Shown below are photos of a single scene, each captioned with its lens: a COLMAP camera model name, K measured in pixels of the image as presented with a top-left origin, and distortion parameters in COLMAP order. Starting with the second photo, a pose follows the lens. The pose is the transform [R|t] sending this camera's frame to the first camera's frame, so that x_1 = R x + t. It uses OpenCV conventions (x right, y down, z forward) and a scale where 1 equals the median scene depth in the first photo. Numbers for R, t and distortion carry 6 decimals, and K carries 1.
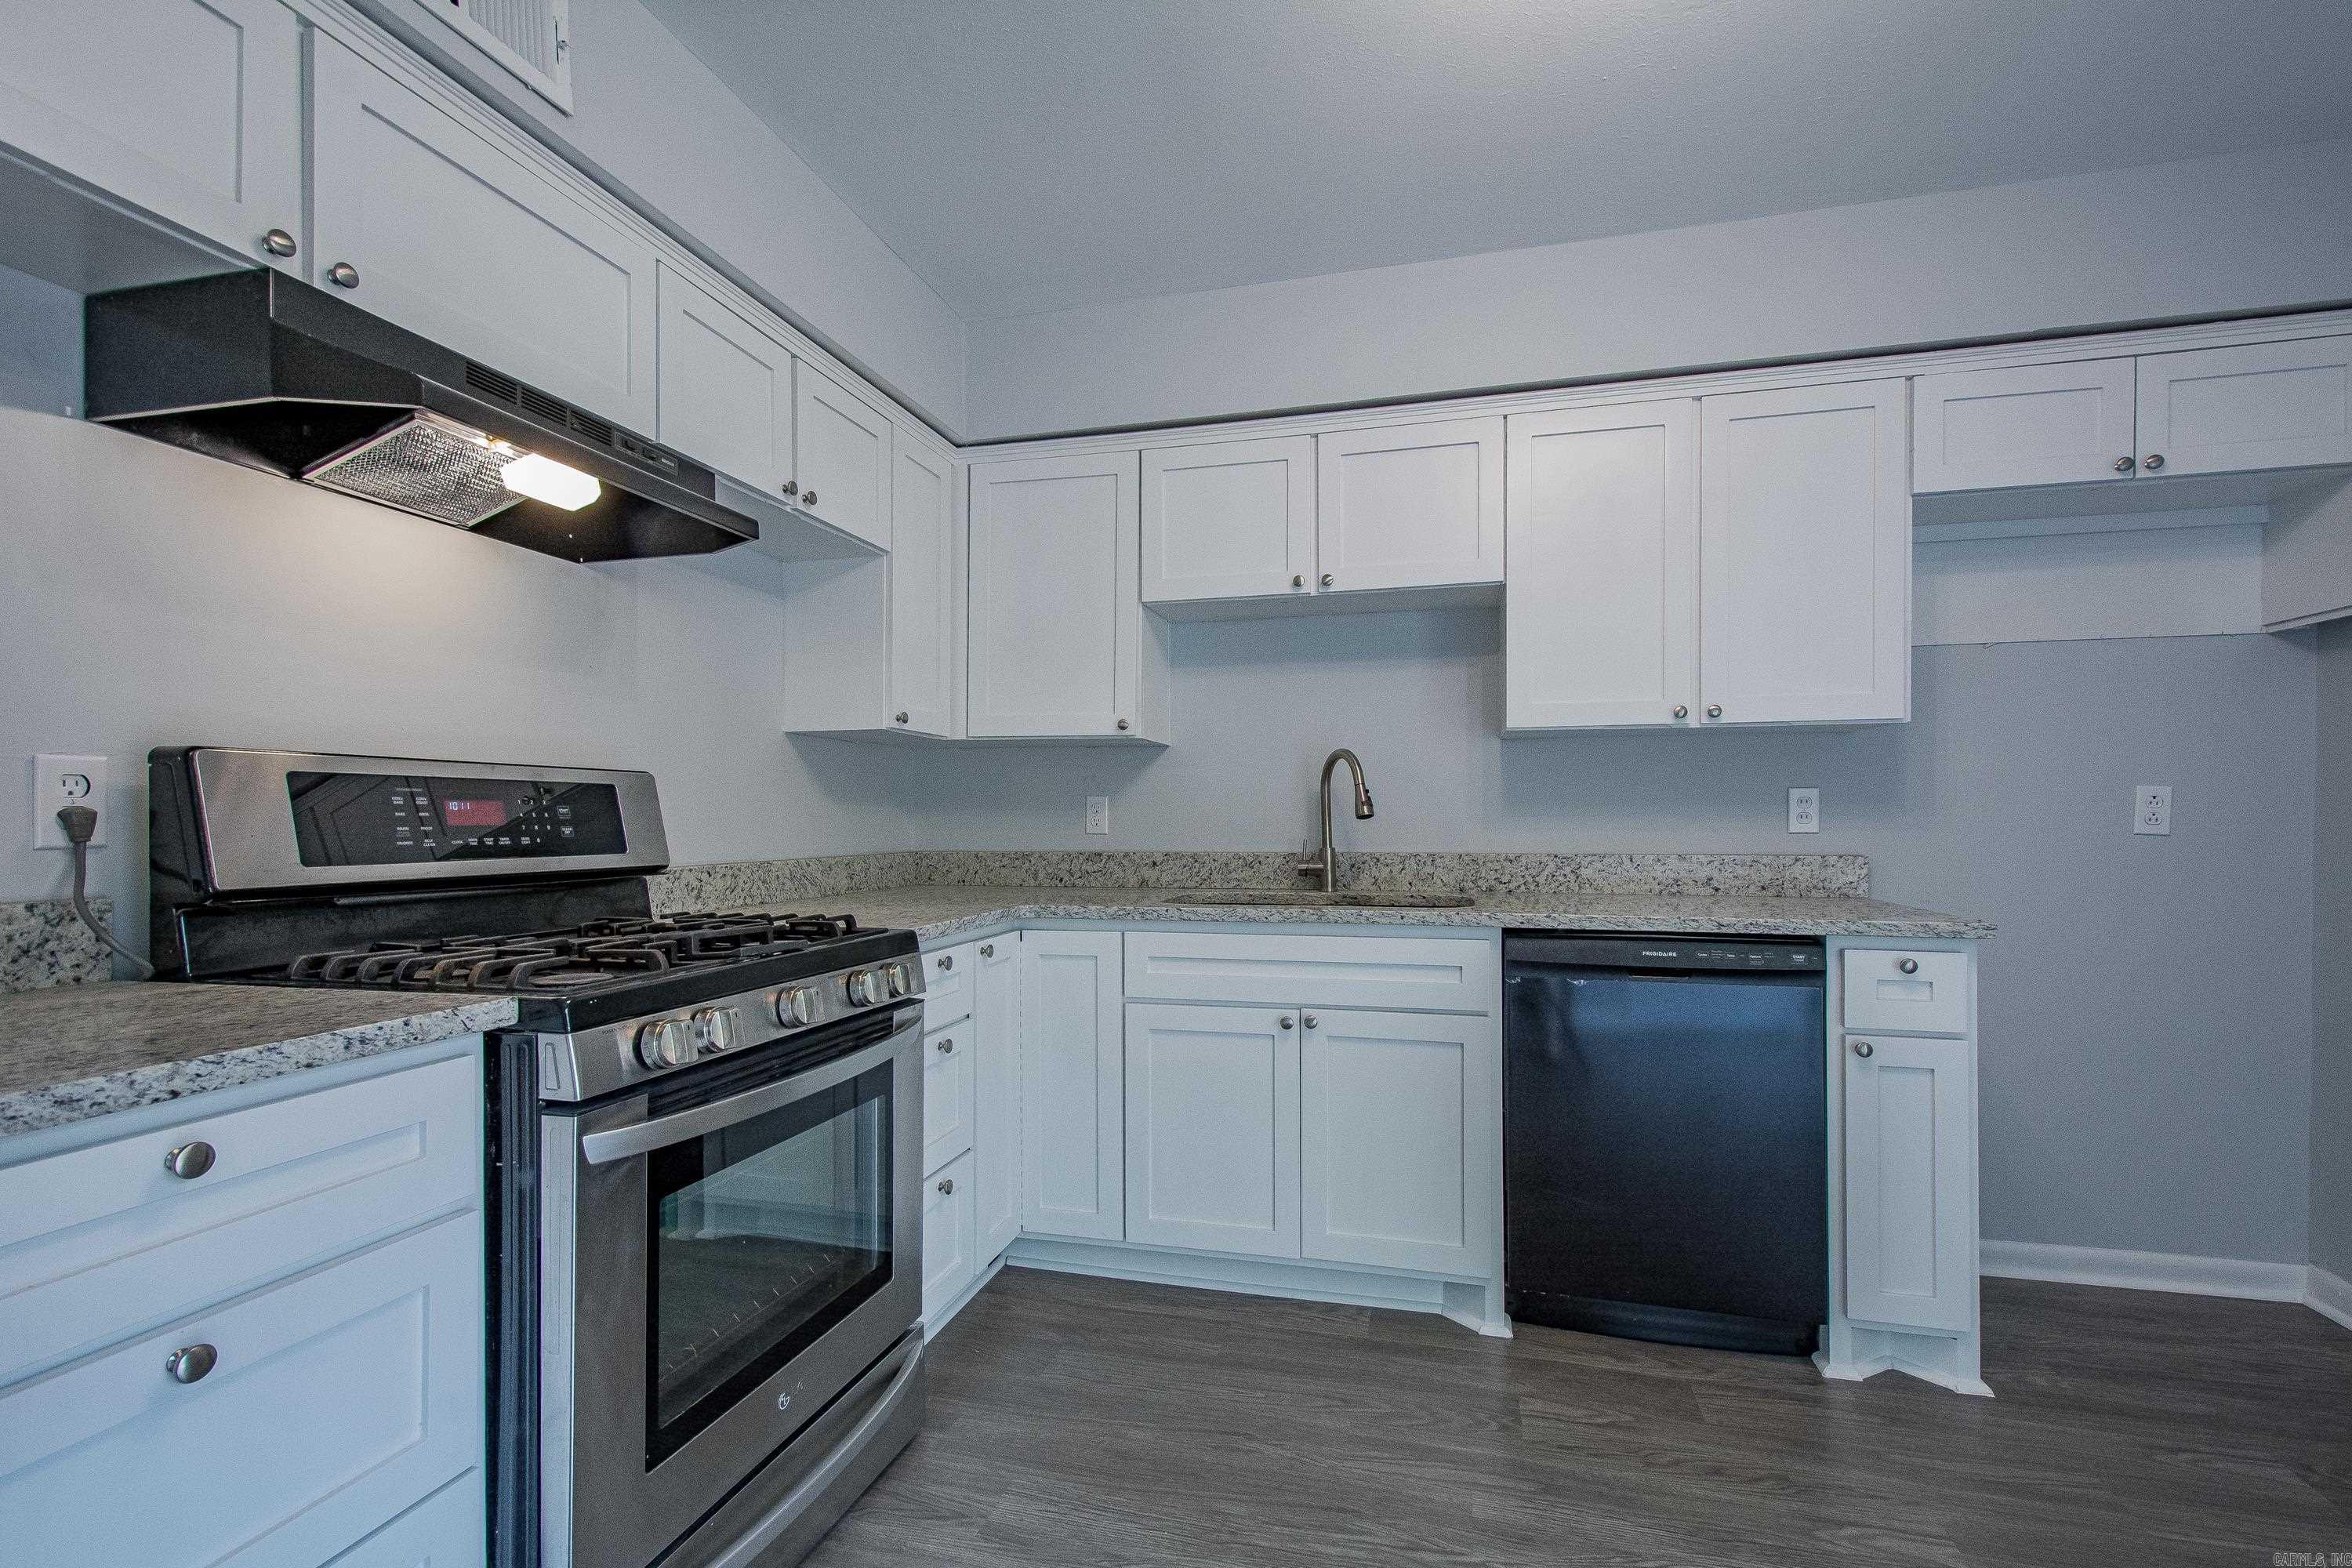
lens RADIAL K [[1043.0, 0, 1192.8], [0, 1043.0, 822.0], [0, 0, 1]] dist [0.025055, -0.010473]
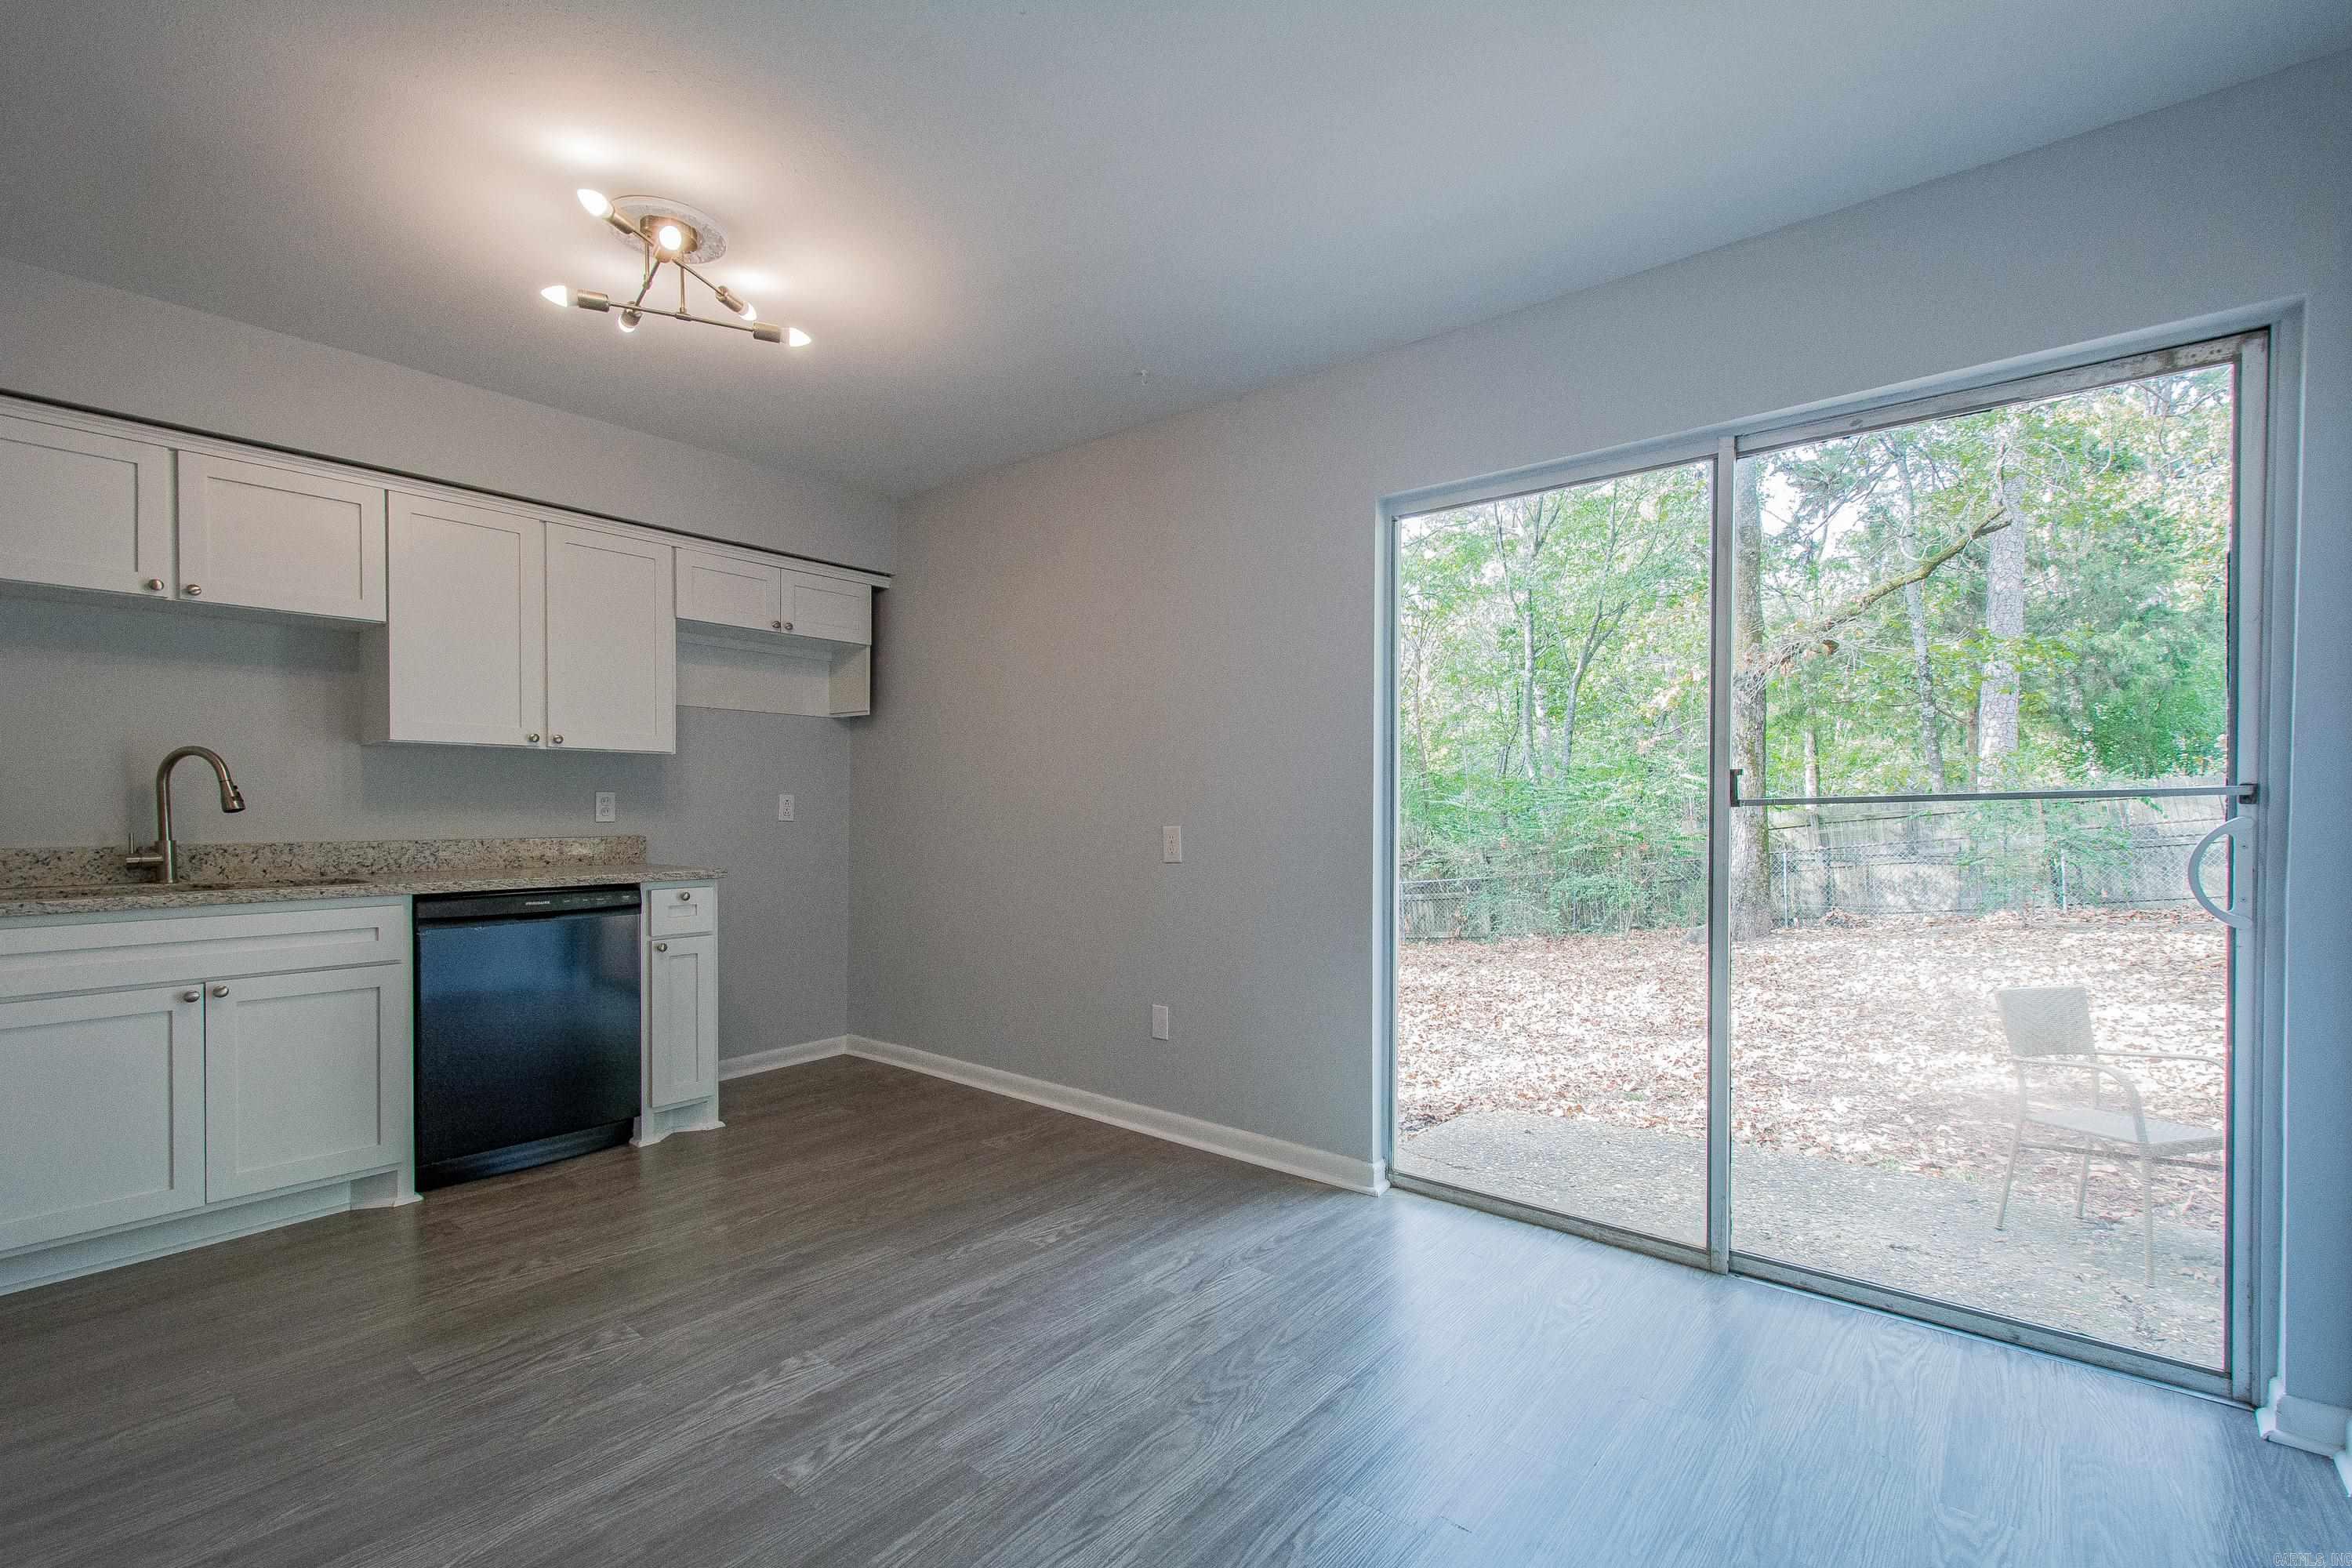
lens RADIAL K [[1034.0, 0, 1193.7], [0, 1034.0, 818.7], [0, 0, 1]] dist [0.020711, -0.007393]
pose [[0.416420, -0.005272, 0.909157, -0.486434], [0.001631, 0.999986, 0.005052, -0.000536], [-0.909171, -0.000621, 0.416423, -0.441375]]
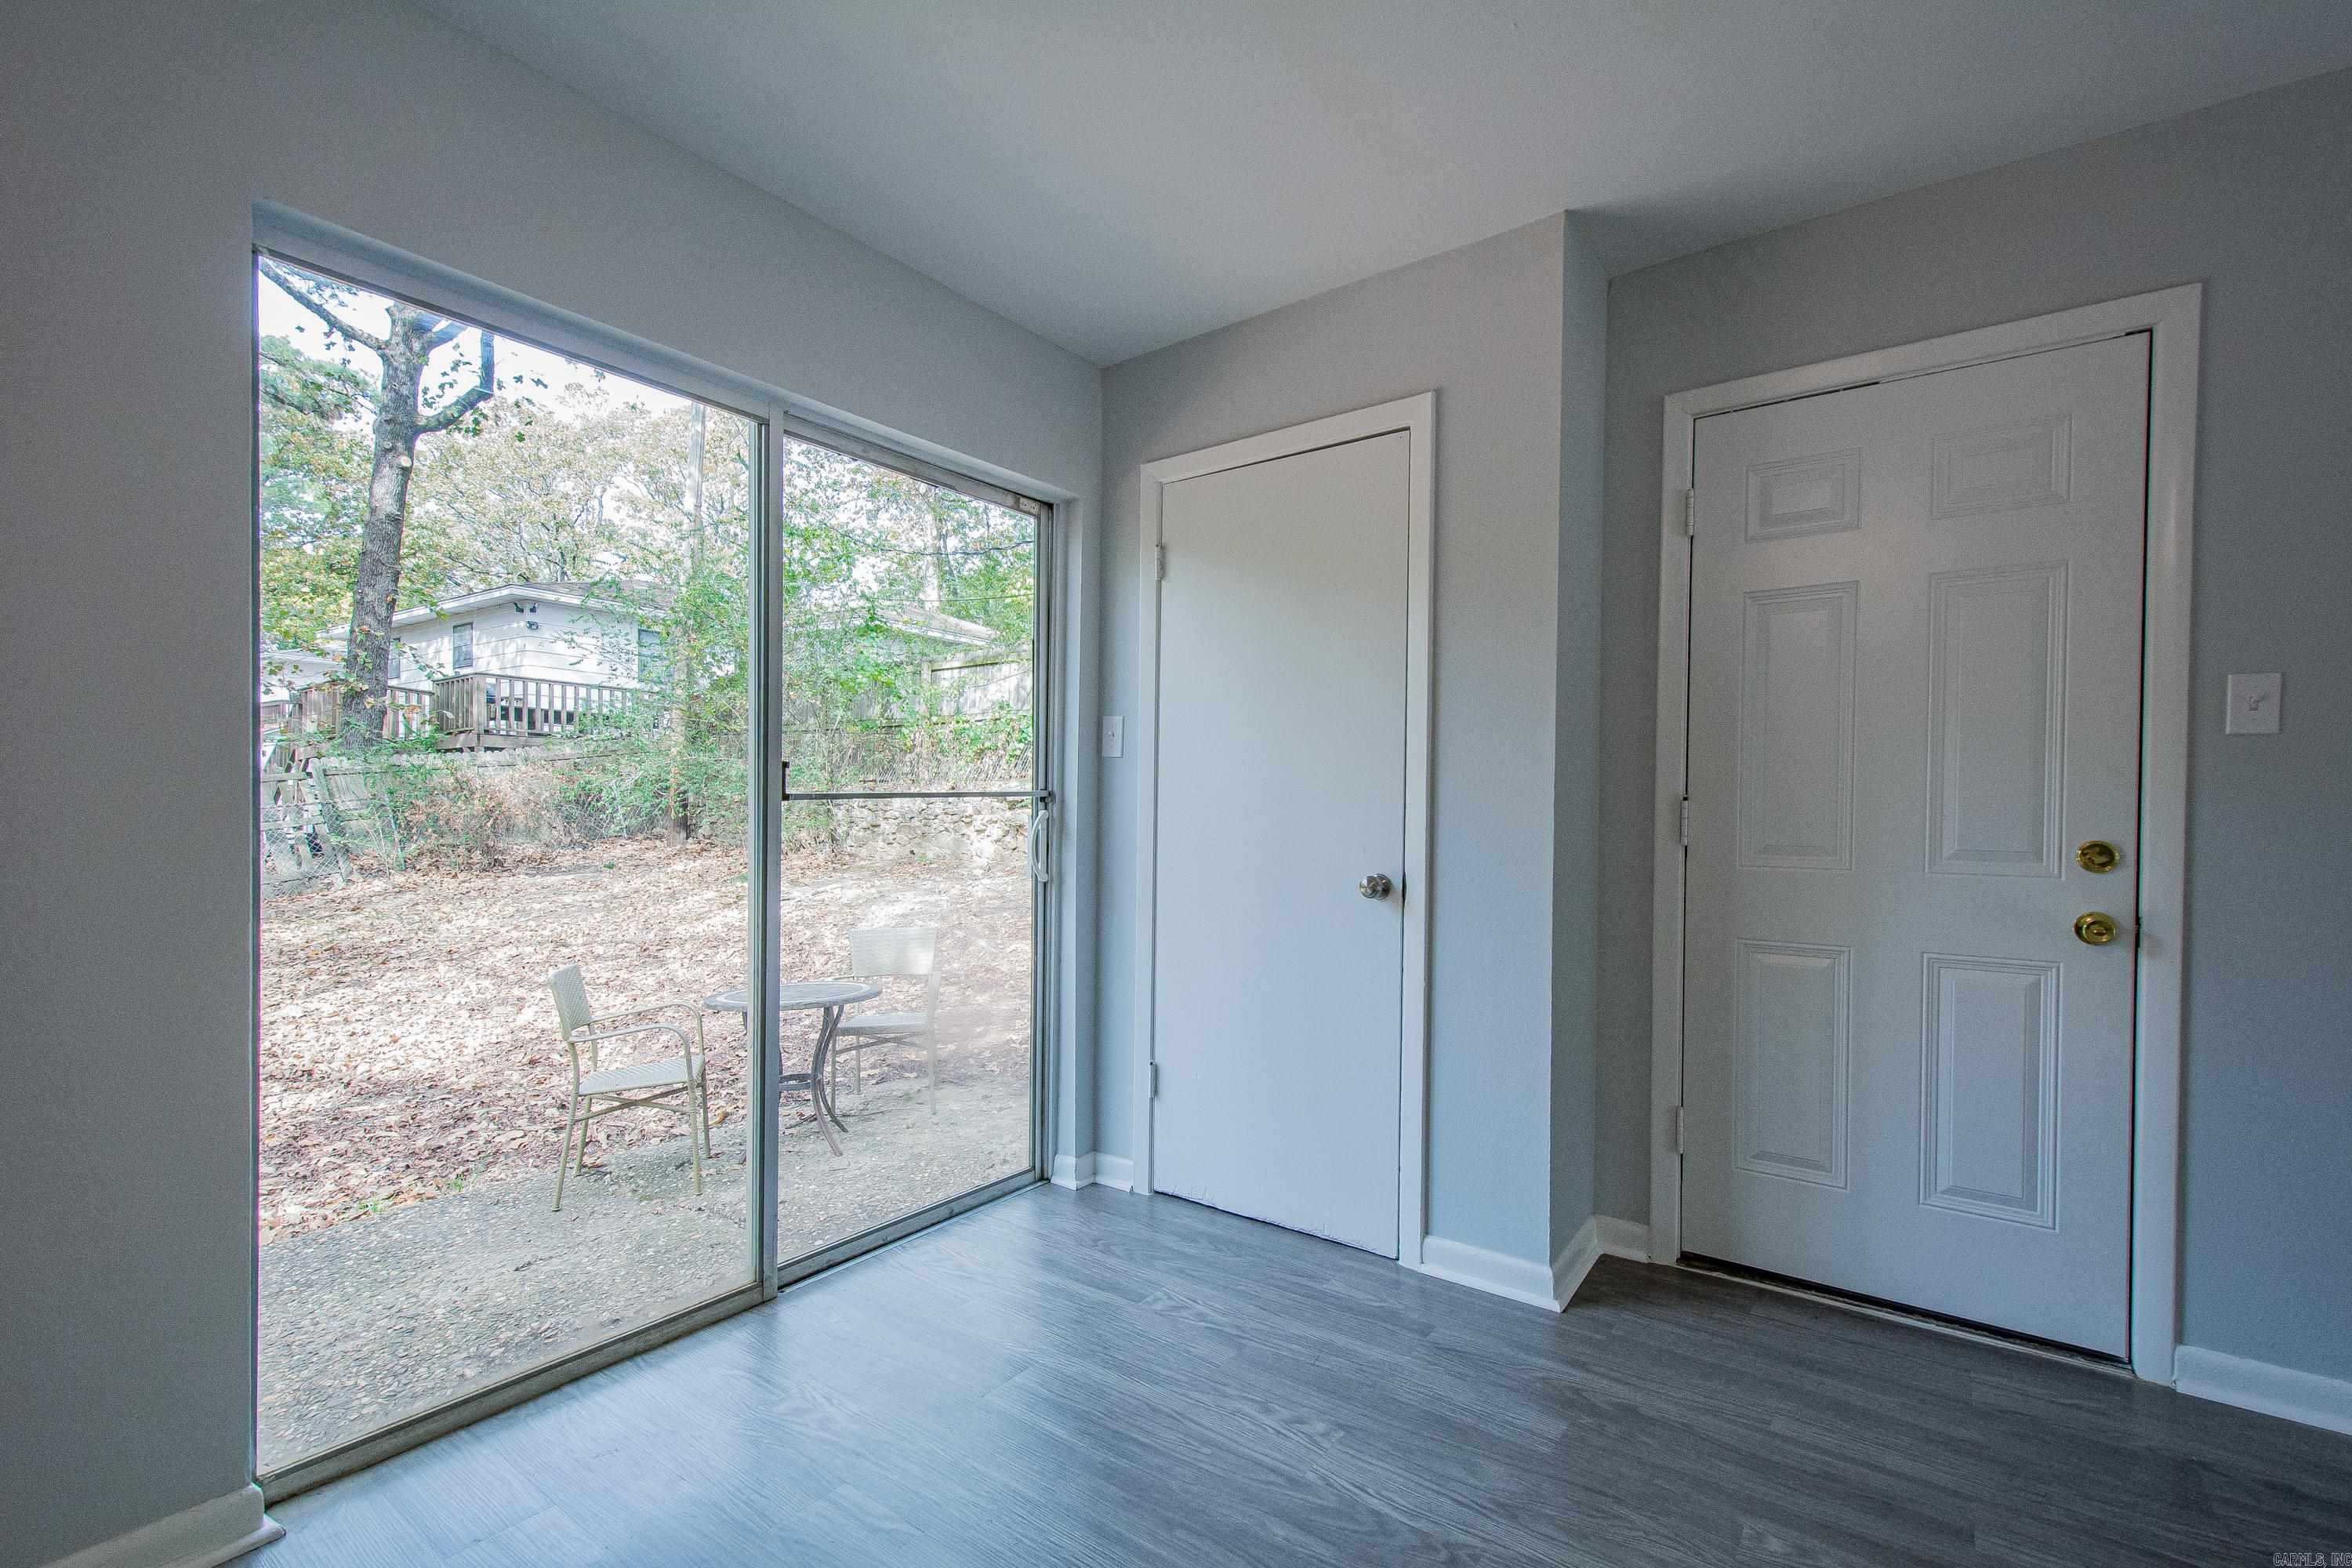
lens RADIAL K [[1038.0, 0, 1190.5], [0, 1038.0, 817.0], [0, 0, 1]] dist [0.024859, -0.009935]
pose [[-0.931343, -0.007294, 0.364070, -0.011641], [-0.003327, 0.999928, 0.011522, -0.003519], [-0.364128, 0.009519, -0.931300, 0.326407]]
